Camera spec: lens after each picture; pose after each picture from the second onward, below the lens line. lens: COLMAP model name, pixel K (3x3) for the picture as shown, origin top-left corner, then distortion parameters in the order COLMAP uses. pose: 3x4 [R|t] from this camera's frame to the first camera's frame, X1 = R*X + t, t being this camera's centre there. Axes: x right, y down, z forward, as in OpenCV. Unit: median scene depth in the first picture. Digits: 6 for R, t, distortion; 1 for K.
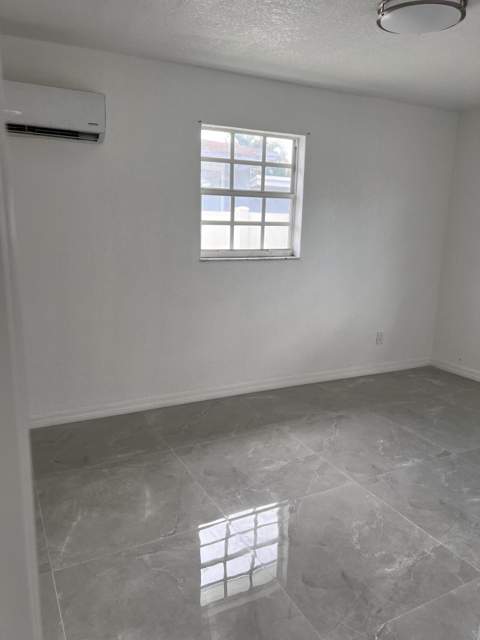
lens RADIAL K [[487.7, 0, 240.0], [0, 487.7, 320.0], [0, 0, 1]] dist [-0.001793, -0.008561]
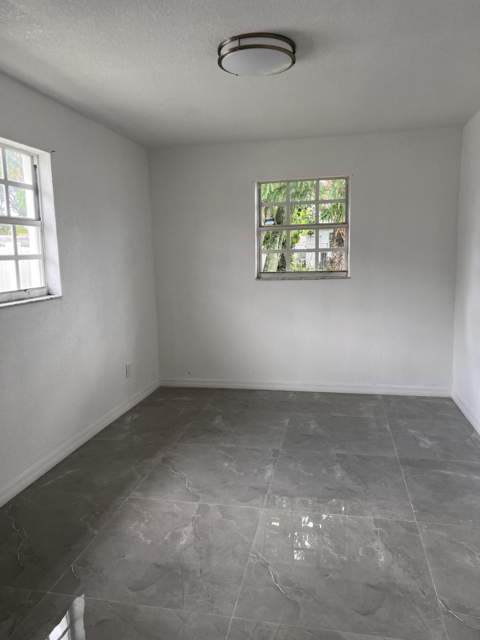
lens RADIAL K [[488.5, 0, 240.0], [0, 488.5, 304.5], [0, 0, 1]] dist [0.000805, -0.005890]
pose [[0.622870, -0.128960, 0.771623, -0.371564], [0.199773, 0.979839, 0.002498, -0.059581], [-0.756389, 0.152594, 0.636075, 0.265301]]
